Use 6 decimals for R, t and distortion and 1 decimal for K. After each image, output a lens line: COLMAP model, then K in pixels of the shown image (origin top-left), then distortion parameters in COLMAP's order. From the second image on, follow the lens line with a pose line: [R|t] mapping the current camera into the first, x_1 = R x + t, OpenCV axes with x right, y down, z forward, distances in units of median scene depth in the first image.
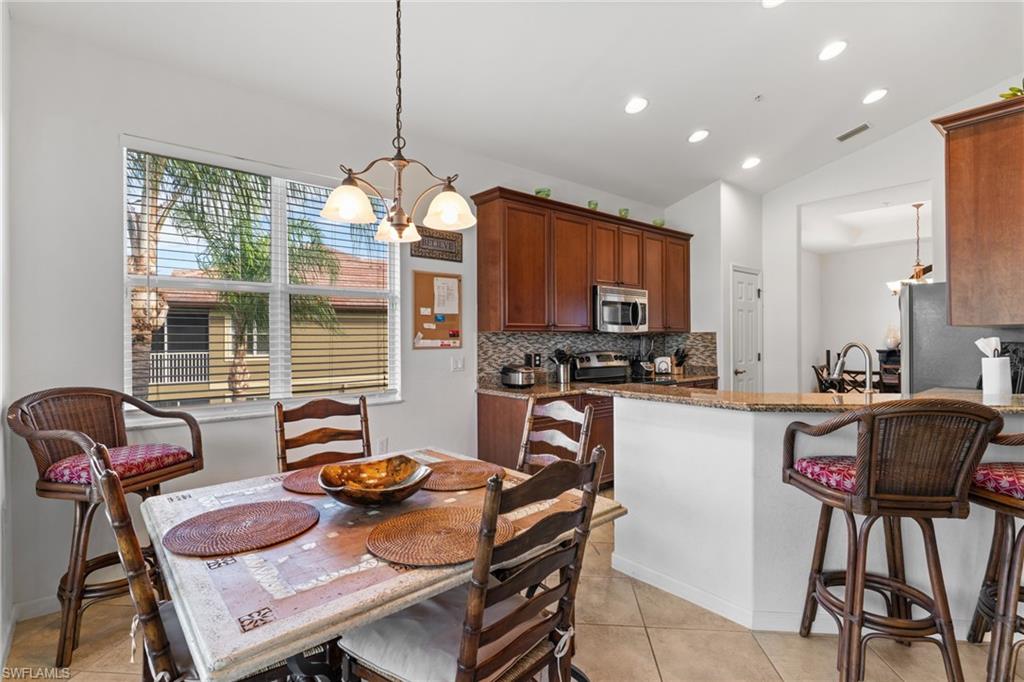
lens RADIAL K [[490.0, 0, 511.4], [0, 490.0, 337.3], [0, 0, 1]] dist [0.004234, -0.000934]
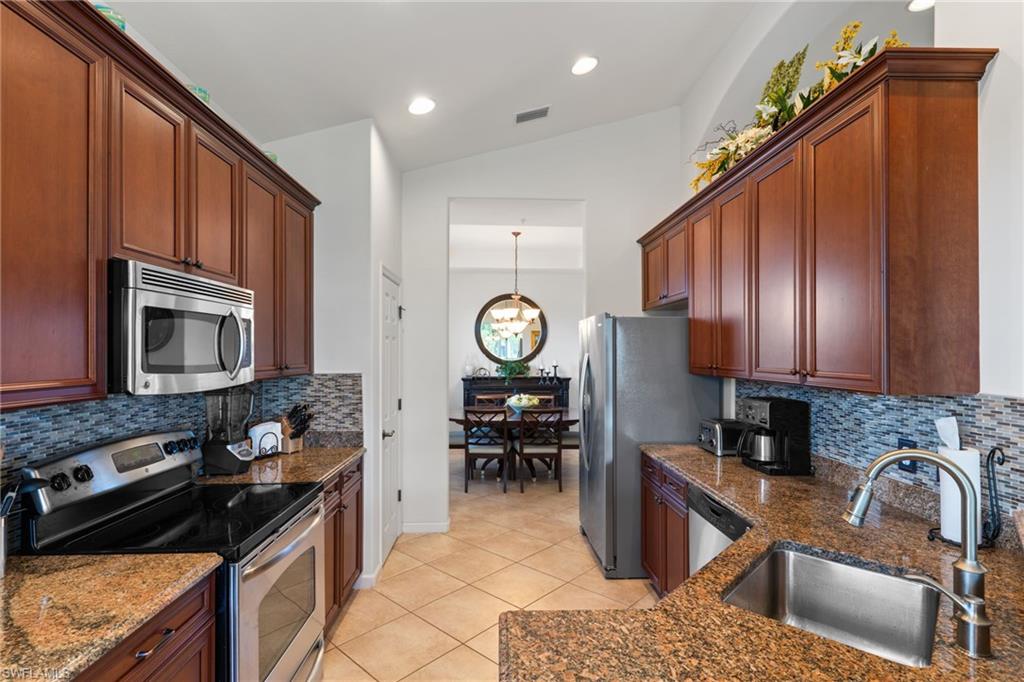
lens RADIAL K [[490.0, 0, 513.7], [0, 490.0, 350.6], [0, 0, 1]] dist [0.004234, -0.000934]
pose [[0.607921, 0.006657, 0.793969, 0.062494], [-0.005514, 0.999976, -0.004162, -0.038997], [-0.793978, -0.001848, 0.607944, 0.520662]]
